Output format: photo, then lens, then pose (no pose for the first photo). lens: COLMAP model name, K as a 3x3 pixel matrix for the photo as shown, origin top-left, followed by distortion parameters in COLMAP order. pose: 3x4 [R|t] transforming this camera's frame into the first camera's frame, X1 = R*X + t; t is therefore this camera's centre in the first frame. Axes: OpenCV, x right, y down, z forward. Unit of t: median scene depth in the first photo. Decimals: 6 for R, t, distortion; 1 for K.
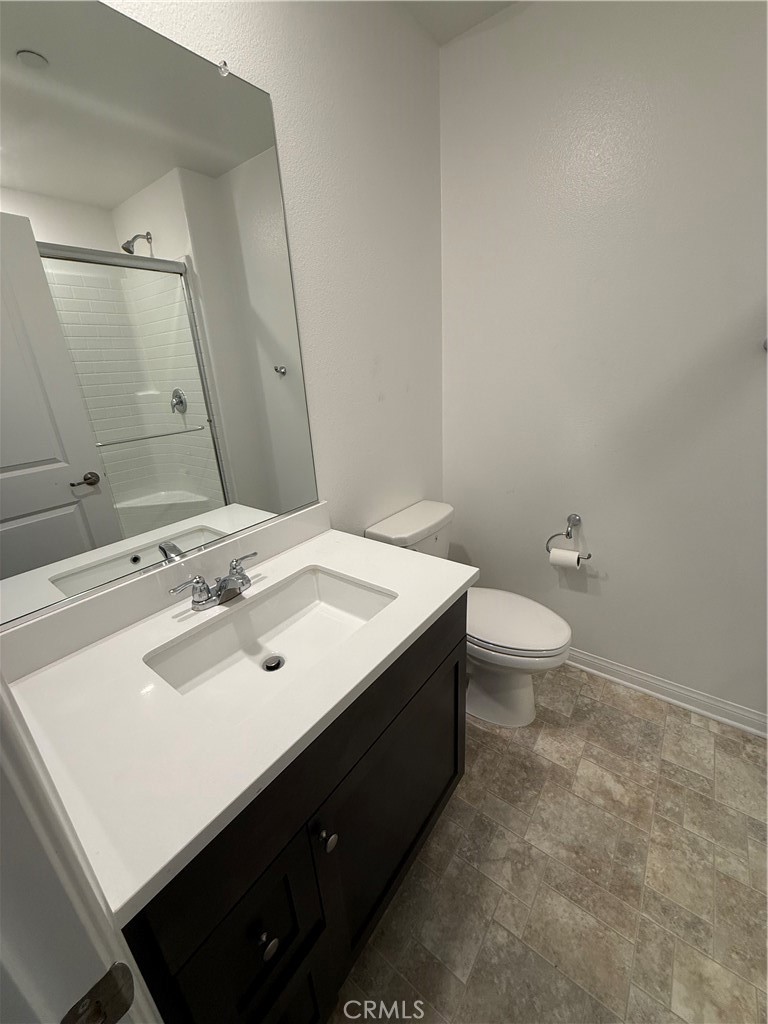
lens RADIAL K [[407.5, 0, 384.4], [0, 407.5, 509.9], [0, 0, 1]] dist [-0.000189, 0.000124]
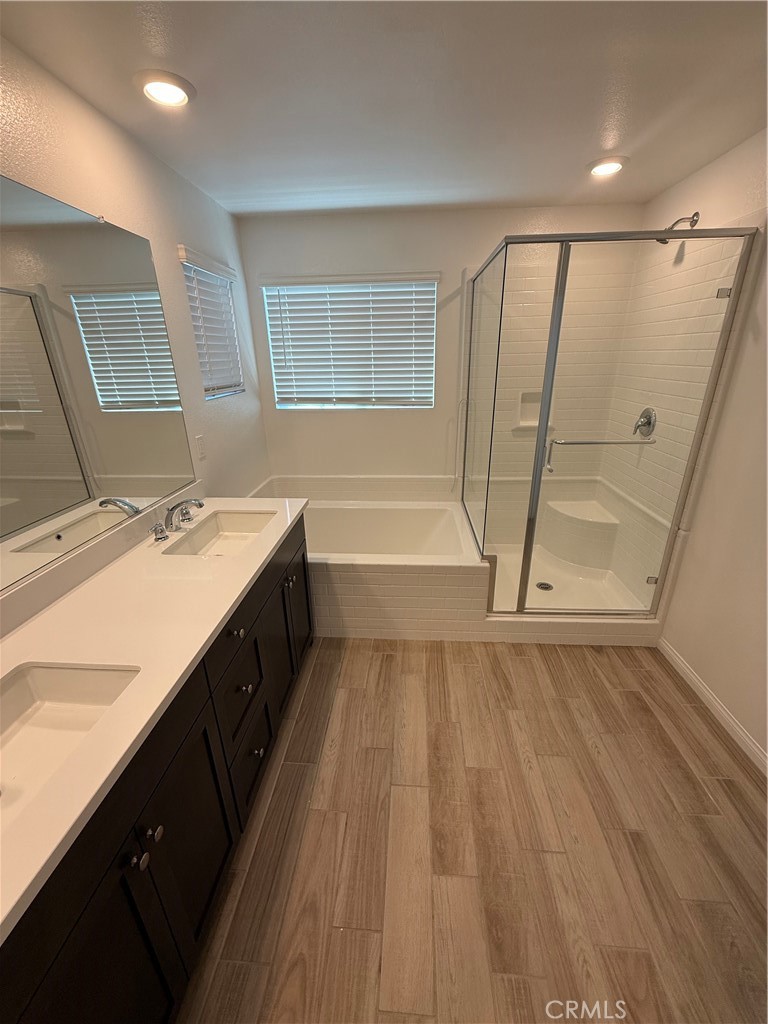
lens RADIAL K [[407.5, 0, 384.4], [0, 407.5, 509.9], [0, 0, 1]] dist [-0.000189, 0.000124]
pose [[0.829103, -0.155983, 0.536896, -0.486876], [0.159744, 0.986353, 0.039877, 0.165834], [-0.535789, 0.052704, 0.842706, -0.786529]]
